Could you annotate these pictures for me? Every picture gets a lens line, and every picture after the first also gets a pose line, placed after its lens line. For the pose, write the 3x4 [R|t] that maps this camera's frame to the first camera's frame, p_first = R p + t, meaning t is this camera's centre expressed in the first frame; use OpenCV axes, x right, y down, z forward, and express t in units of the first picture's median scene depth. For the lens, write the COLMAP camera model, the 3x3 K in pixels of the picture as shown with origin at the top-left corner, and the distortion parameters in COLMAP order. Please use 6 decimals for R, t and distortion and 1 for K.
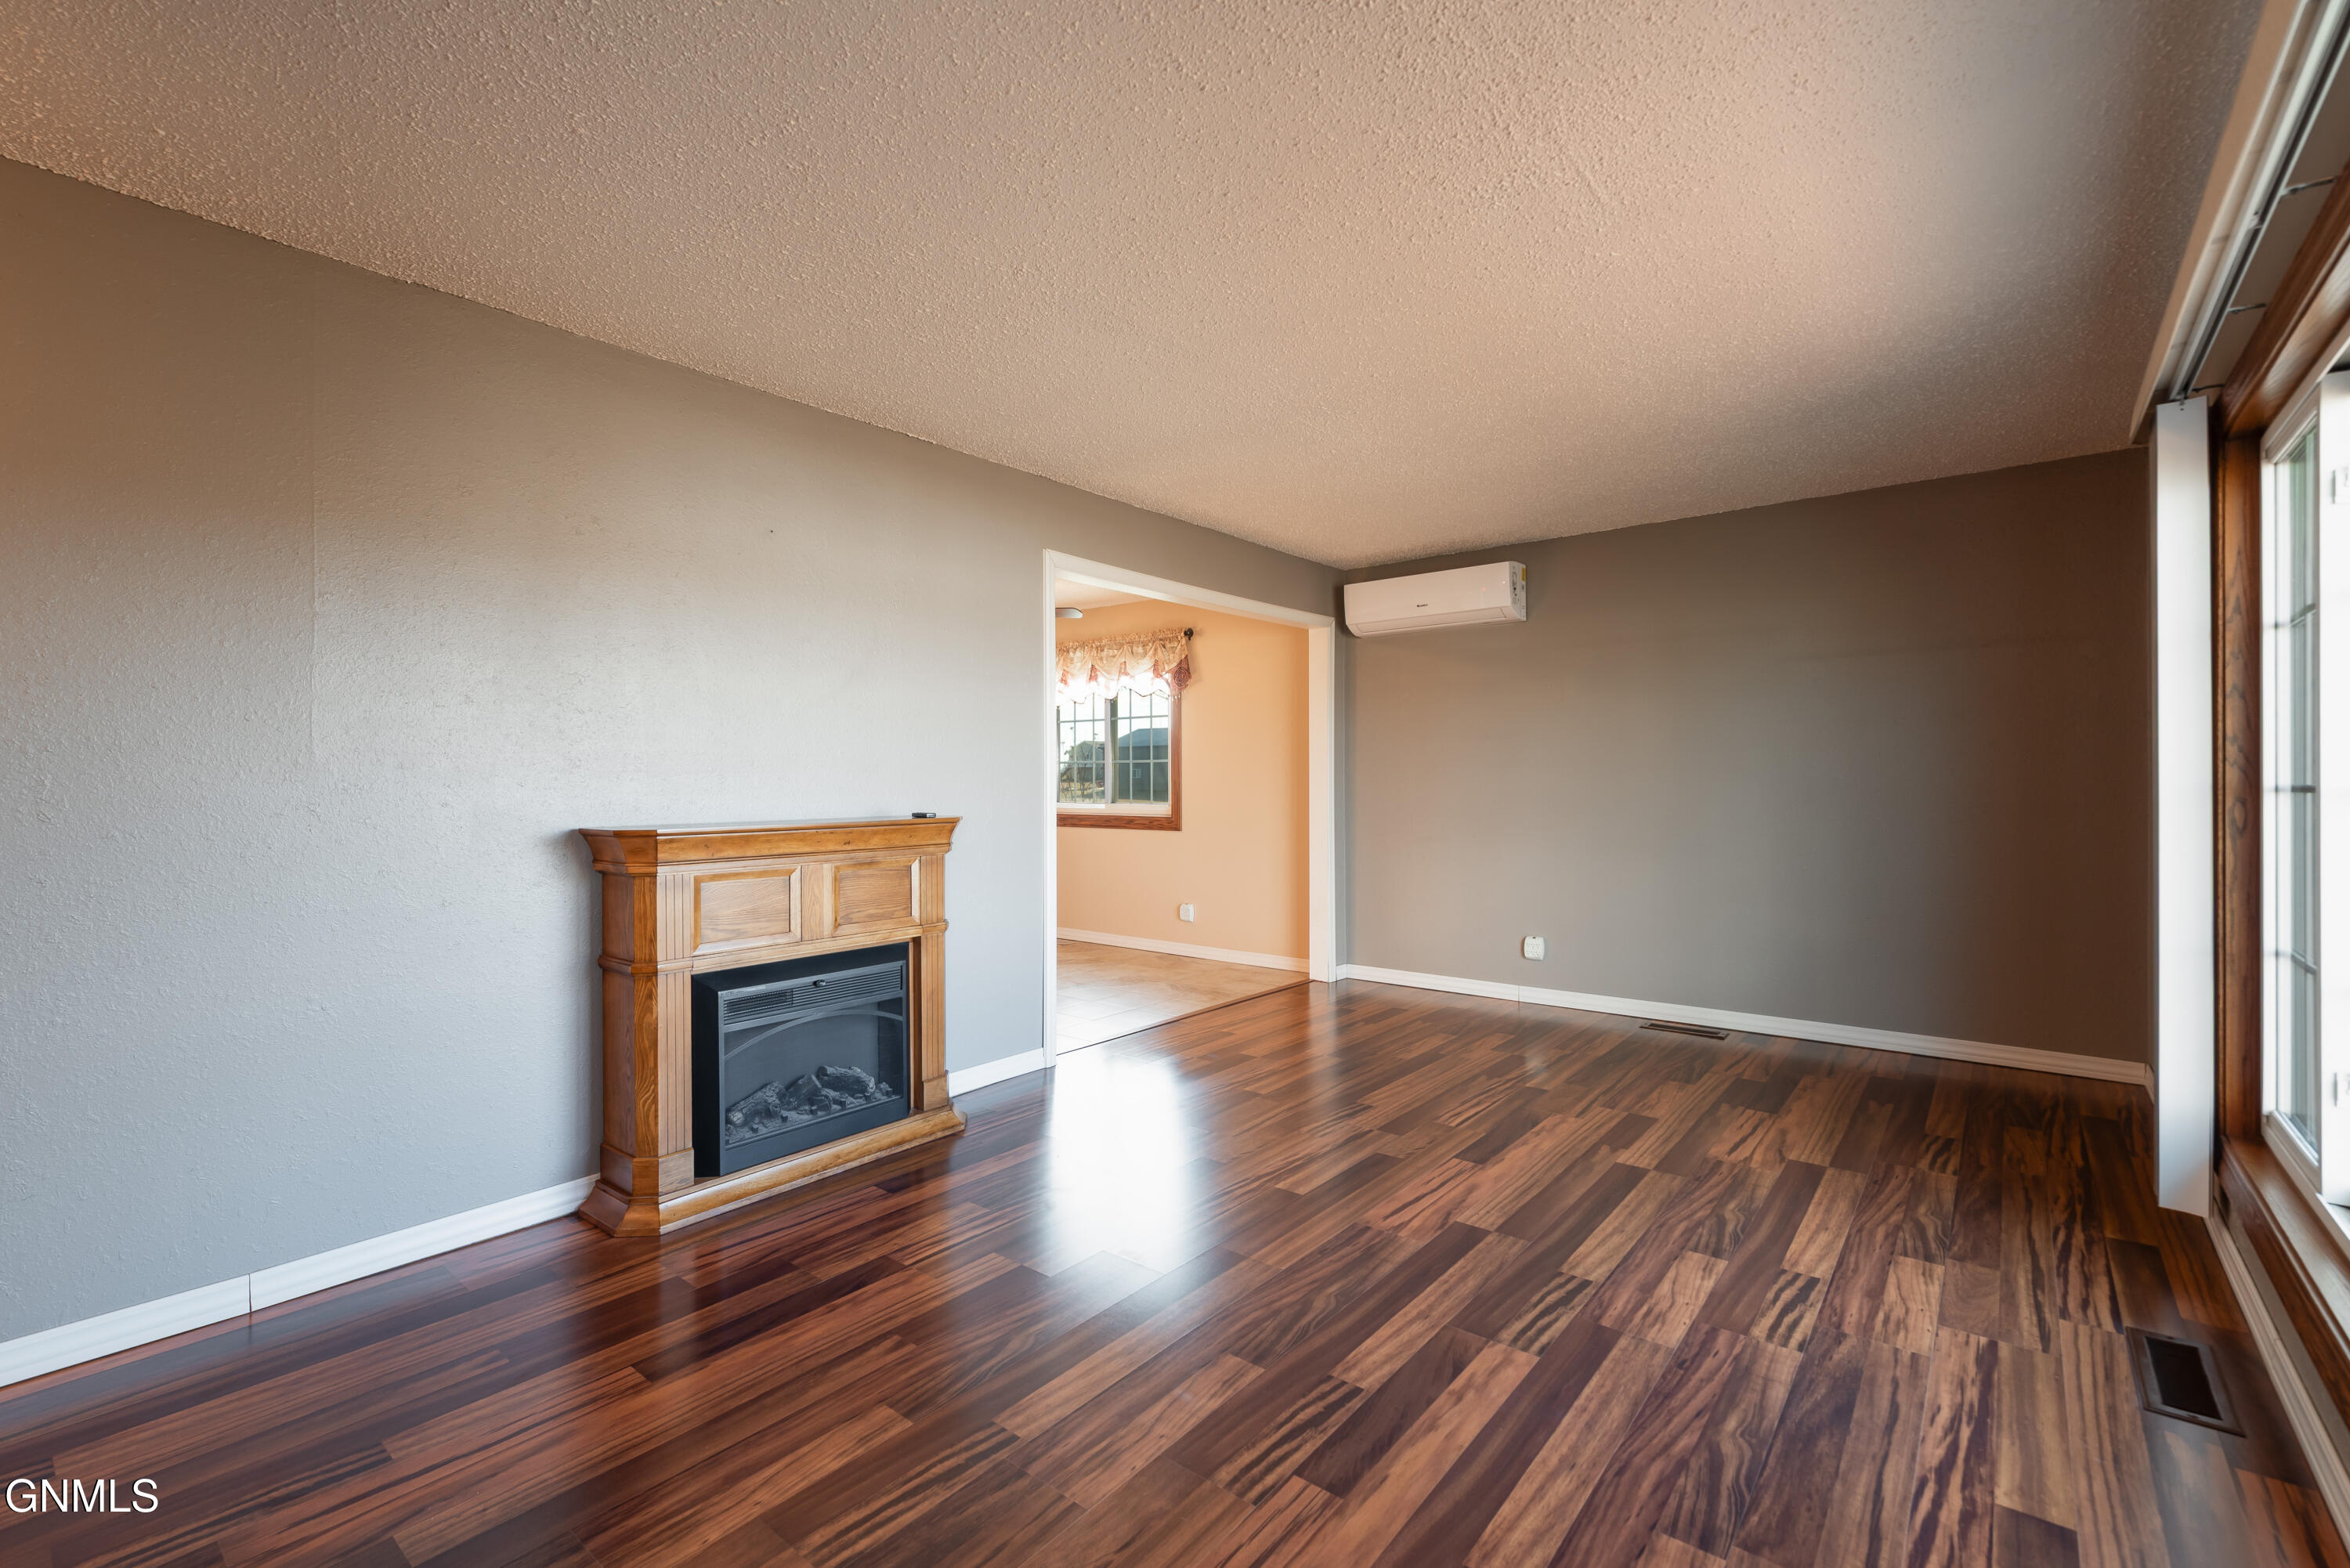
lens RADIAL K [[1017.4, 0, 1175.0], [0, 1017.4, 784.0], [0, 0, 1]] dist [0.001495, 0.000490]
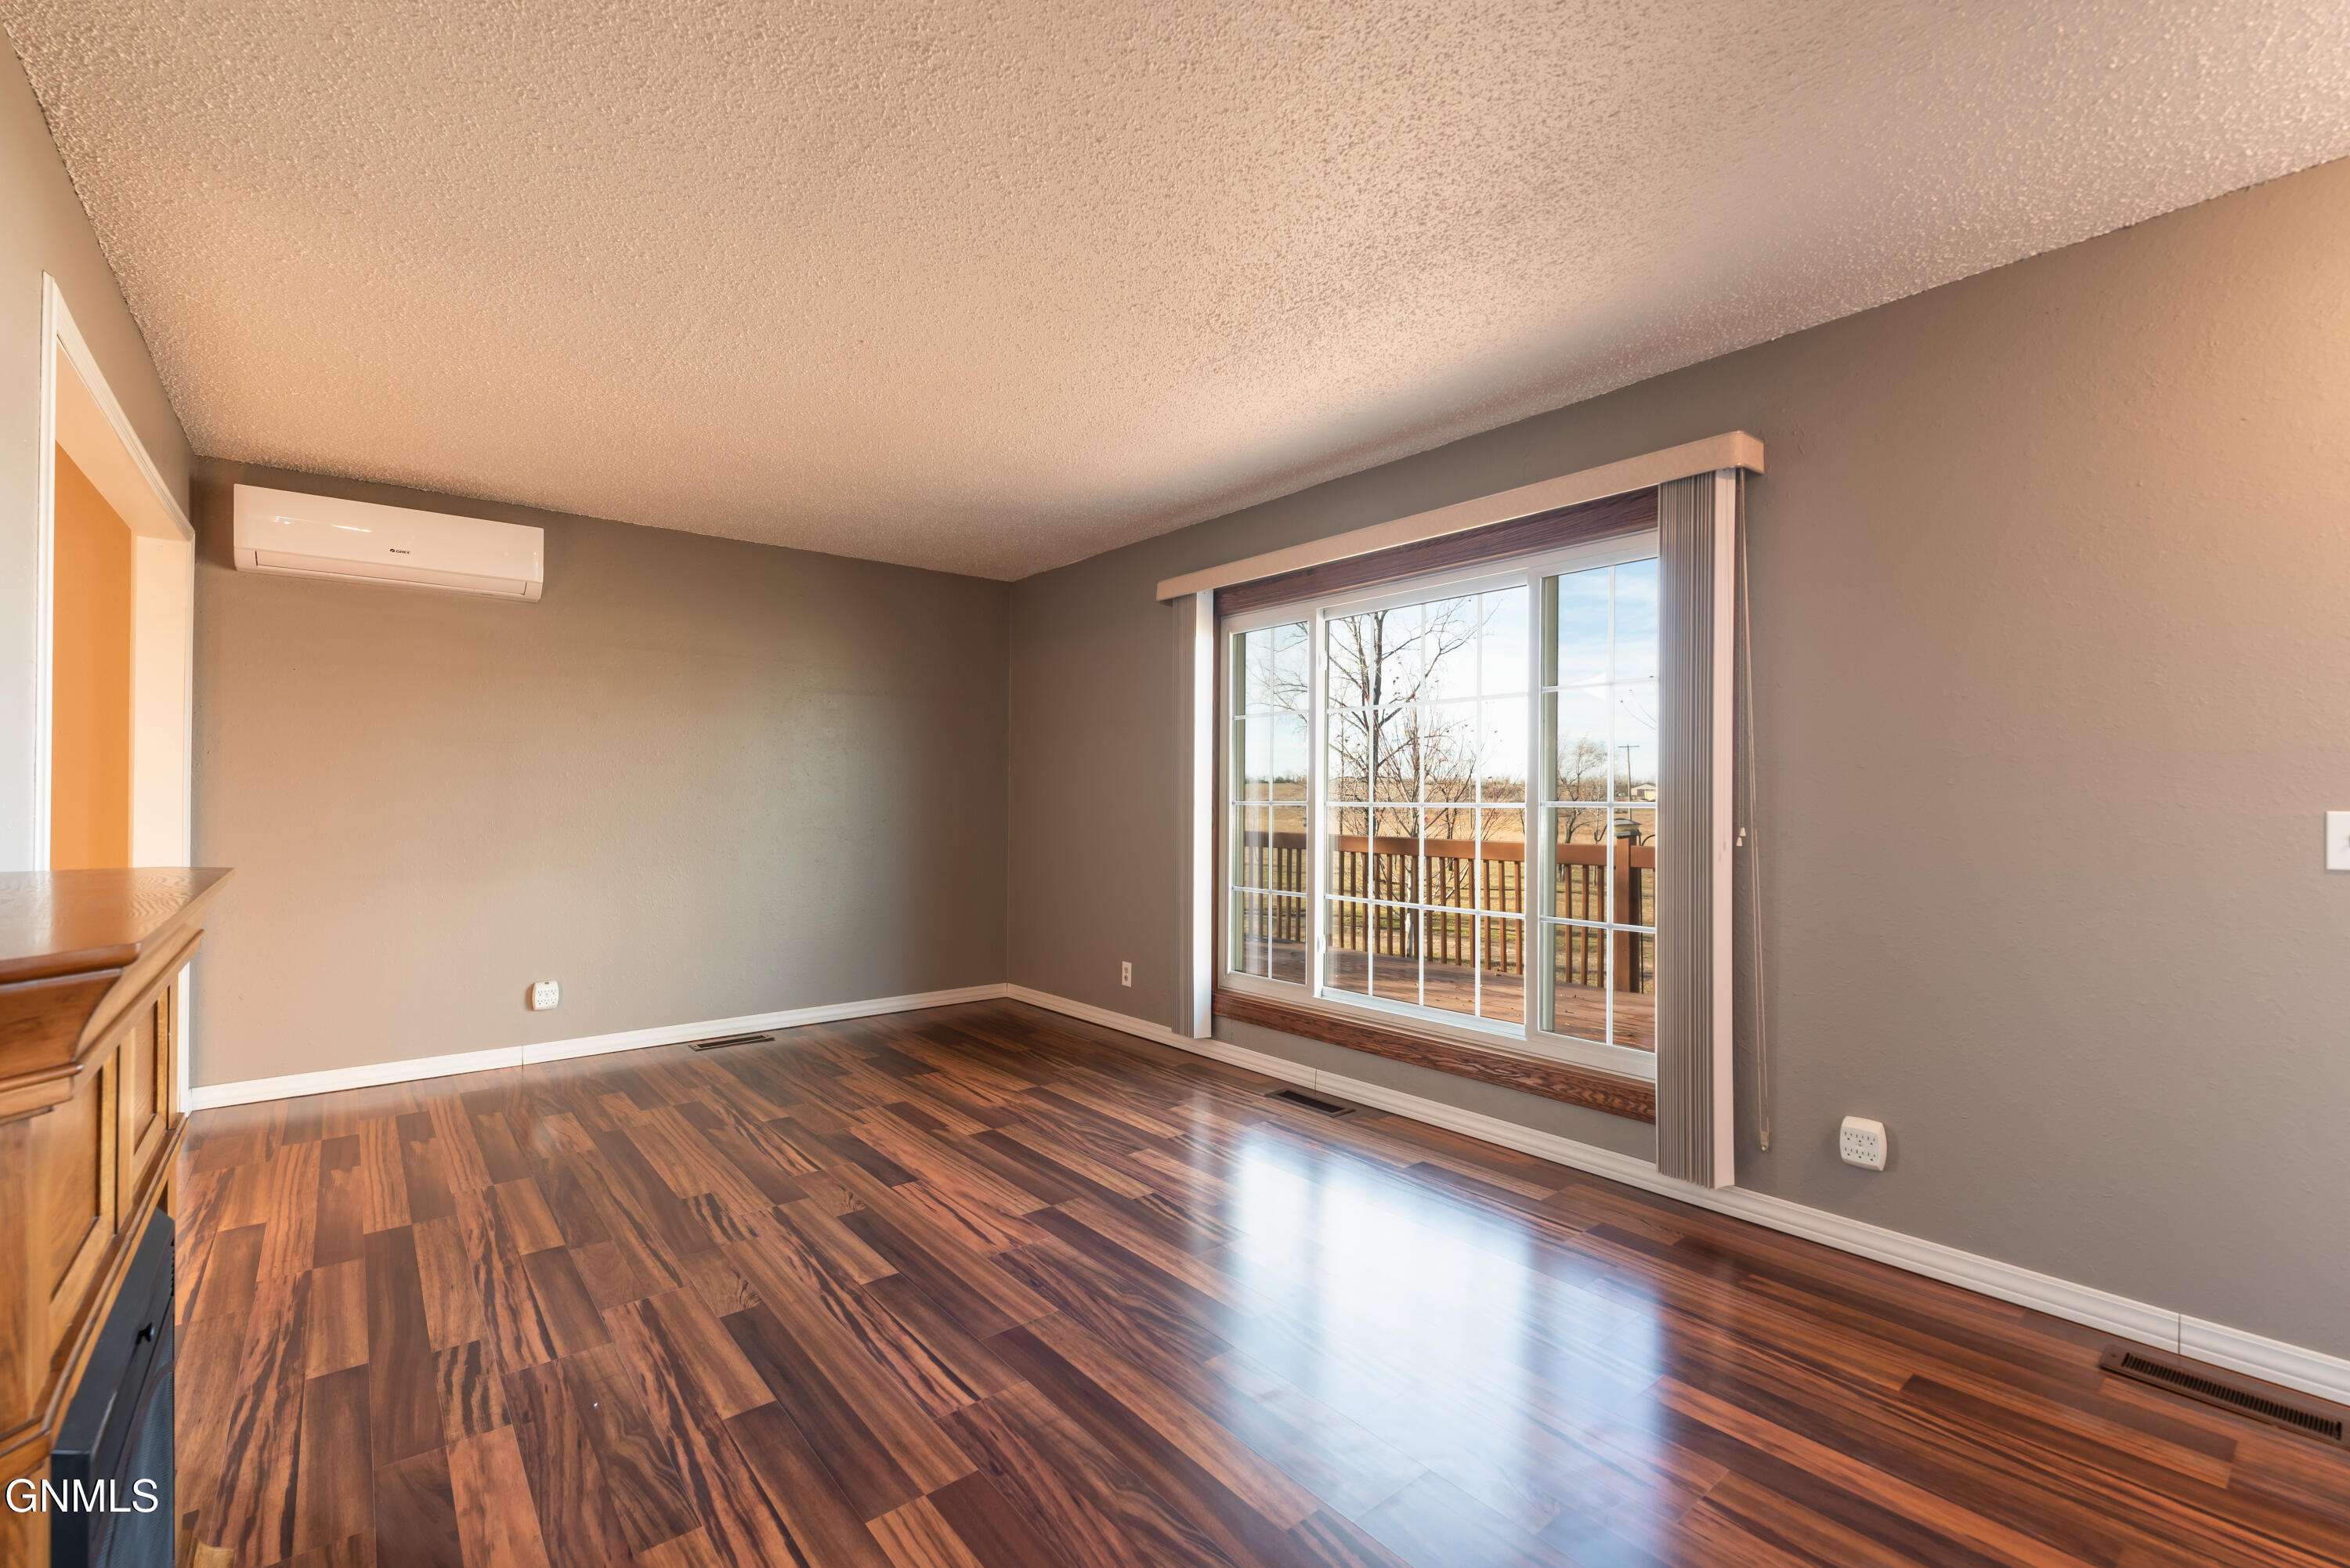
lens RADIAL K [[1030.6, 0, 1172.3], [0, 1030.6, 758.6], [0, 0, 1]] dist [0.023688, 0.000285]
pose [[0.204026, 0.041242, 0.978096, -0.418250], [0.003296, 0.999078, -0.042815, 0.006391], [-0.978960, 0.011959, 0.203701, 0.355338]]
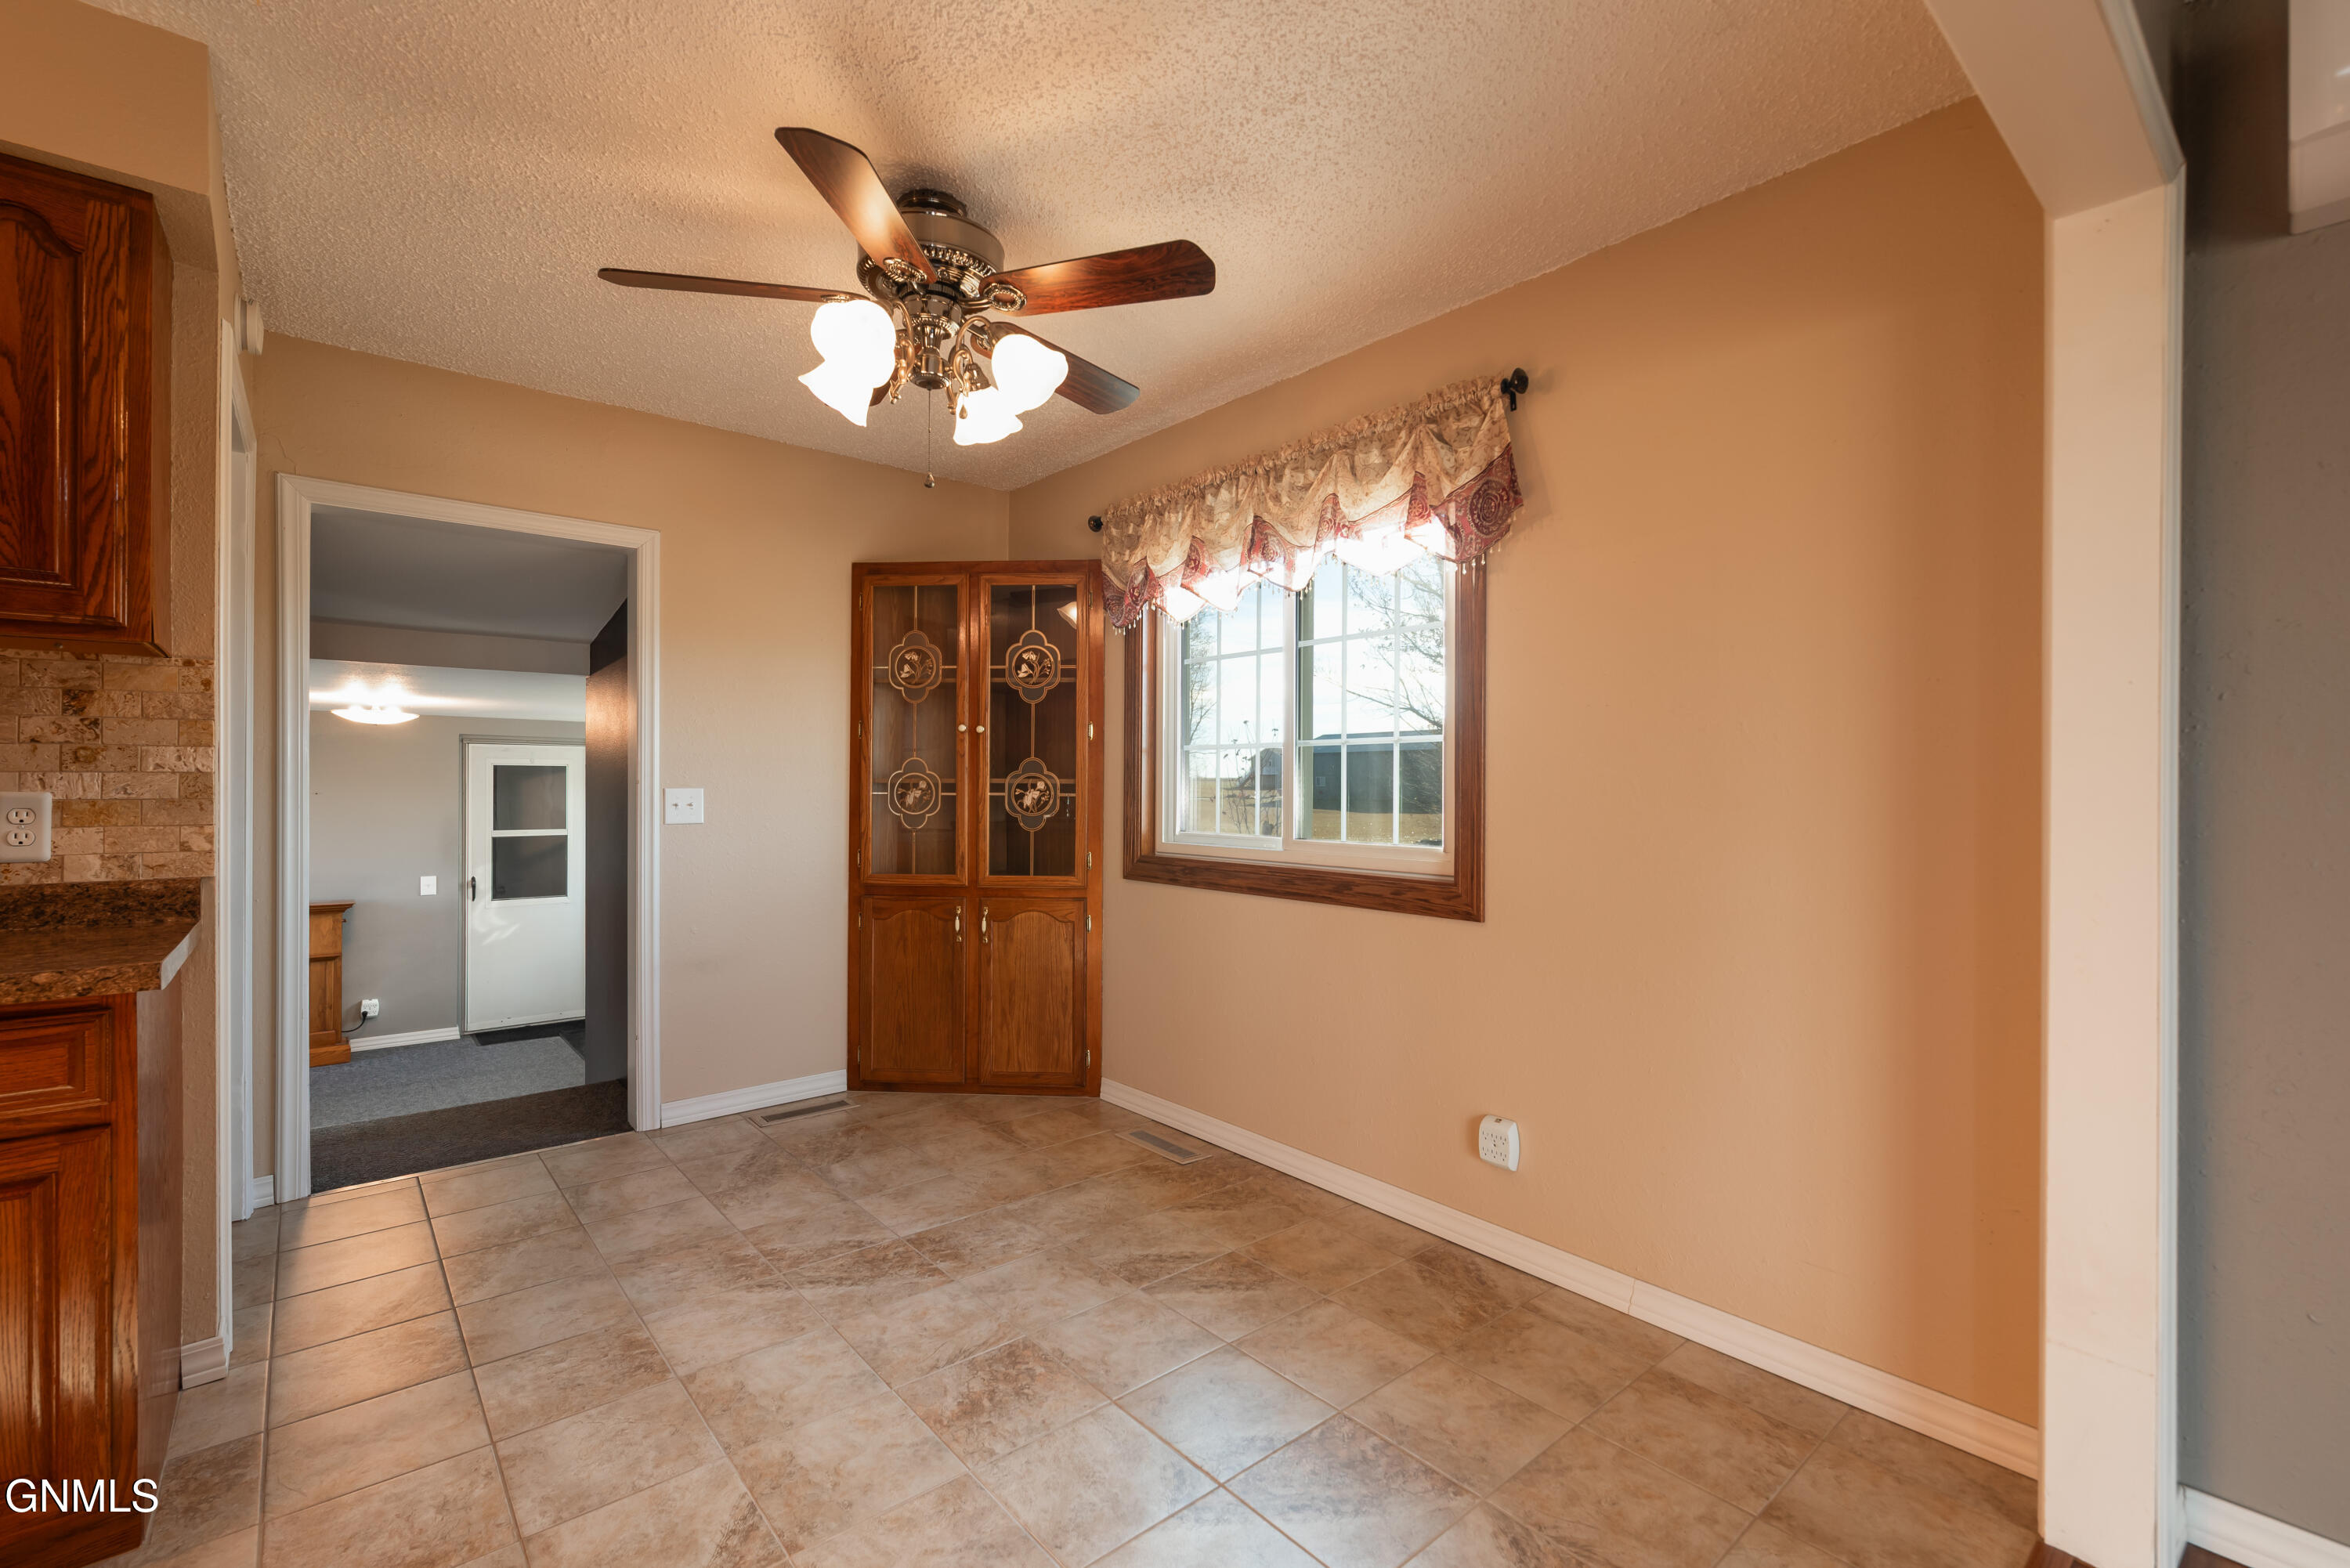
lens RADIAL K [[1017.4, 0, 1175.0], [0, 1017.4, 784.0], [0, 0, 1]] dist [0.001495, 0.000490]
pose [[0.984039, 0.010264, -0.177656, -0.056056], [-0.011473, 0.999917, -0.005780, -0.001674], [0.177582, 0.007727, 0.984076, 0.860821]]
